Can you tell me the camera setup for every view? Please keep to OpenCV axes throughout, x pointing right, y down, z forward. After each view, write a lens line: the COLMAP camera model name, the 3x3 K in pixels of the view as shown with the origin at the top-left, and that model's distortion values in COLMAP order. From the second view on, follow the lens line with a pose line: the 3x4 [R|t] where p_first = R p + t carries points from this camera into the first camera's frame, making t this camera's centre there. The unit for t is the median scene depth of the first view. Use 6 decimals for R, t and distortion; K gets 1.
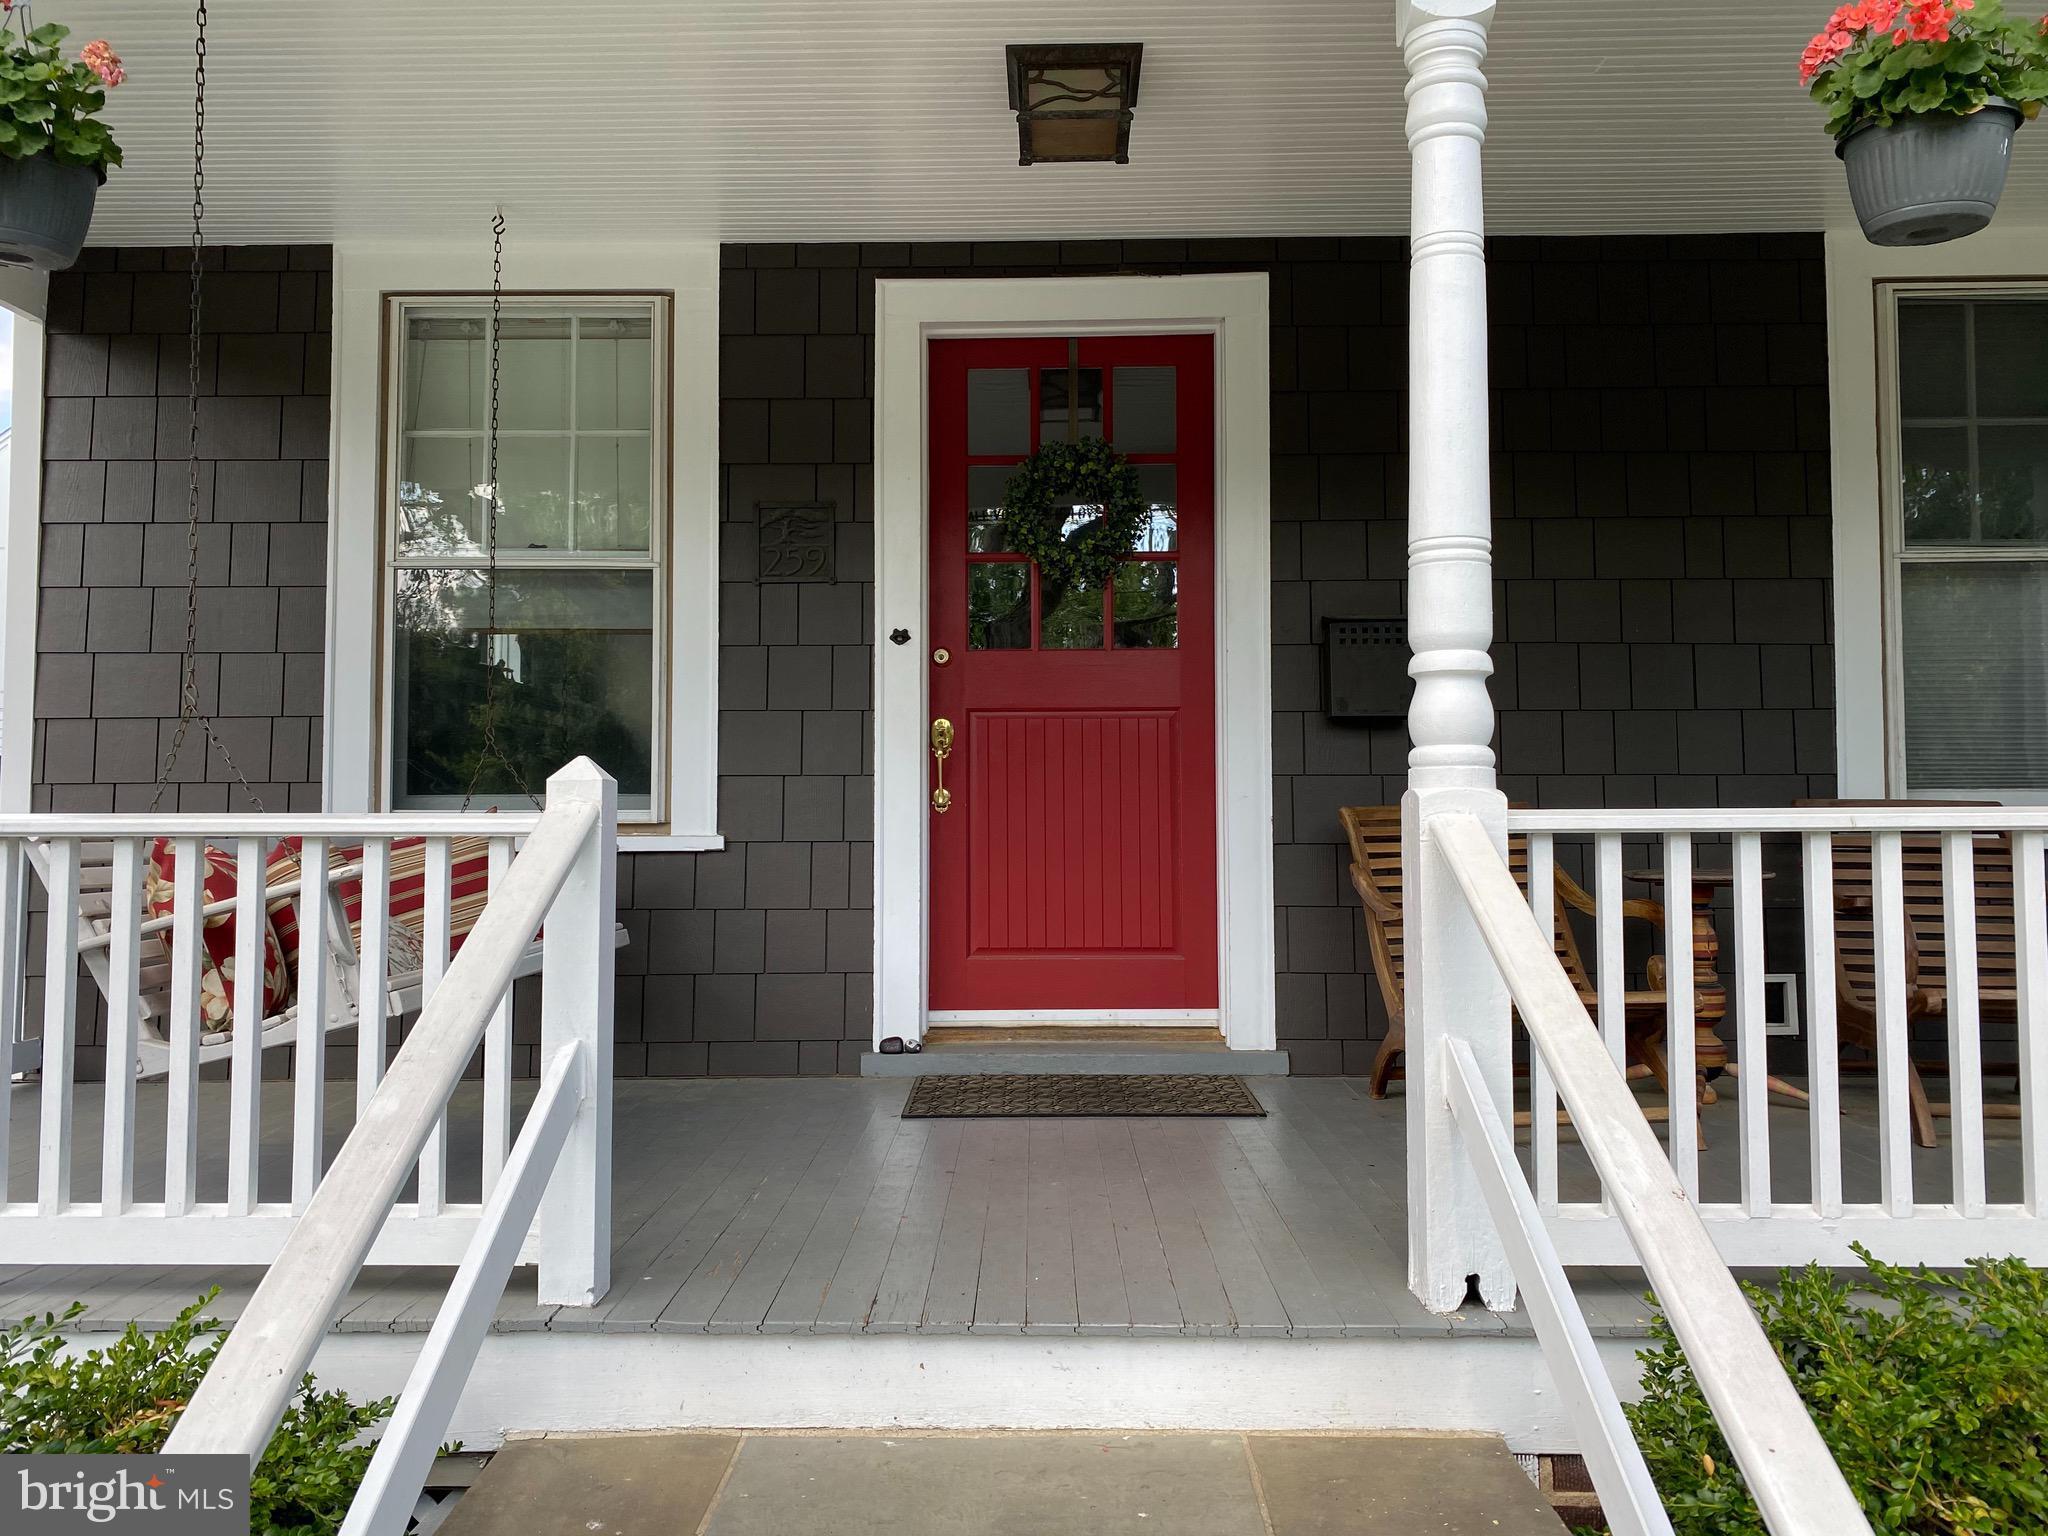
lens RADIAL K [[1543.4, 0, 1024.0], [0, 1543.4, 768.0], [0, 0, 1]] dist [0.057967, -0.001333]
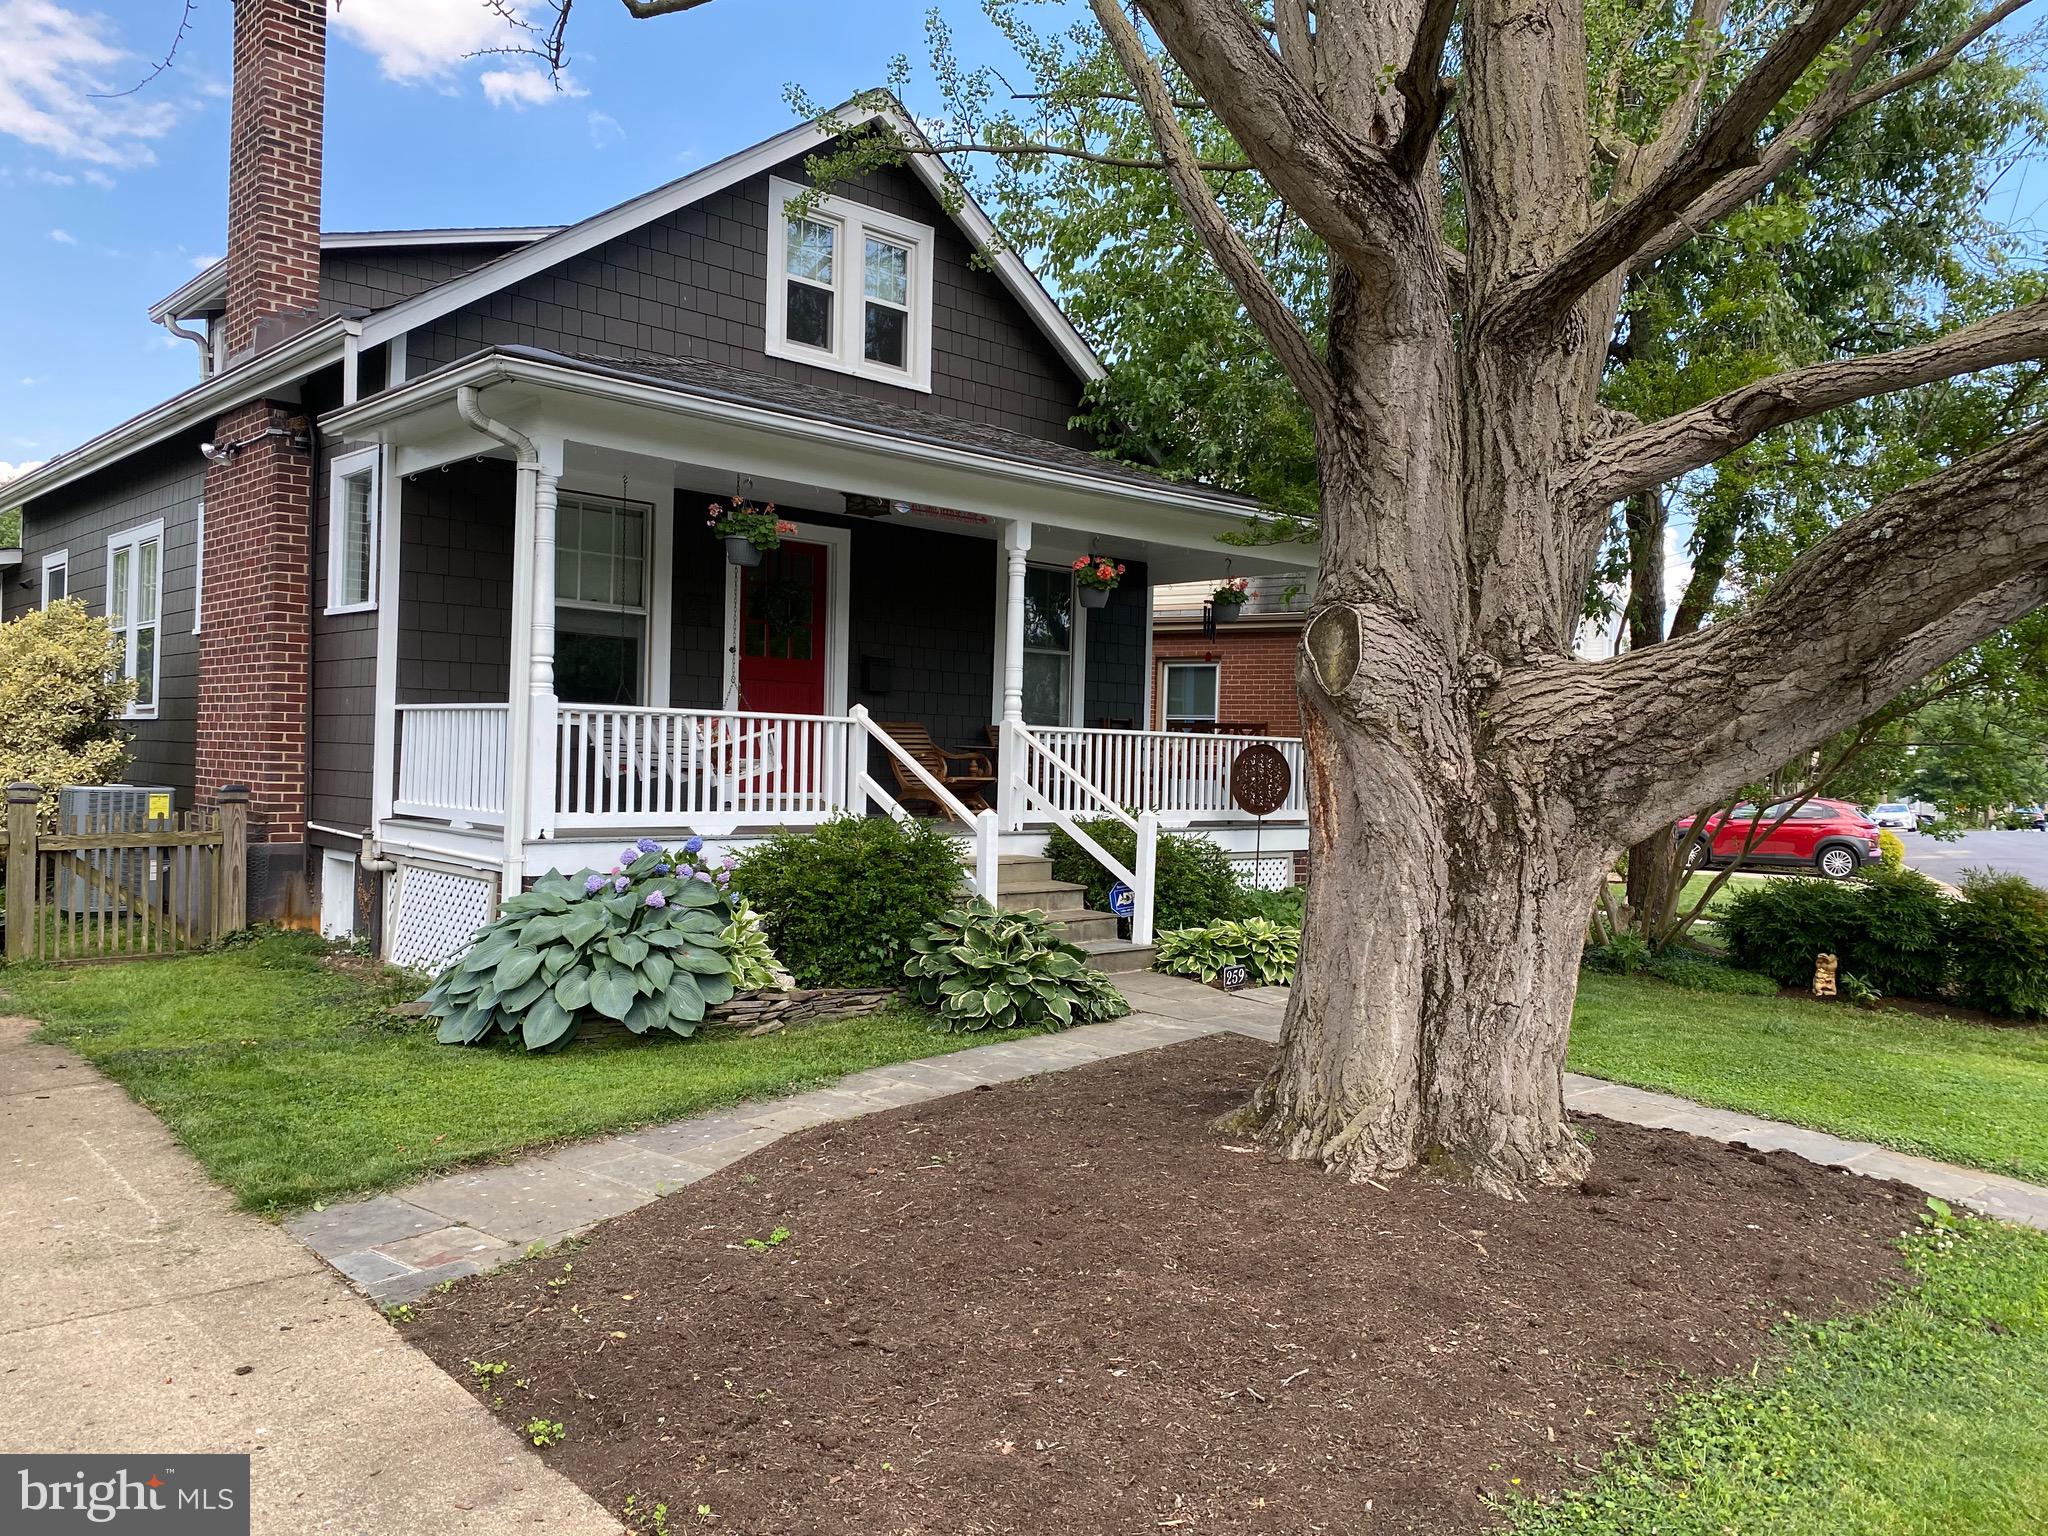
lens RADIAL K [[1525.4, 0, 1031.4], [0, 1525.4, 766.7], [0, 0, 1]] dist [0.000060, 0.006899]
pose [[0.713345, 0.017319, 0.700599, -1.502547], [-0.054590, 0.998030, 0.030912, 0.005459], [-0.698684, -0.060297, 0.712885, -1.191108]]
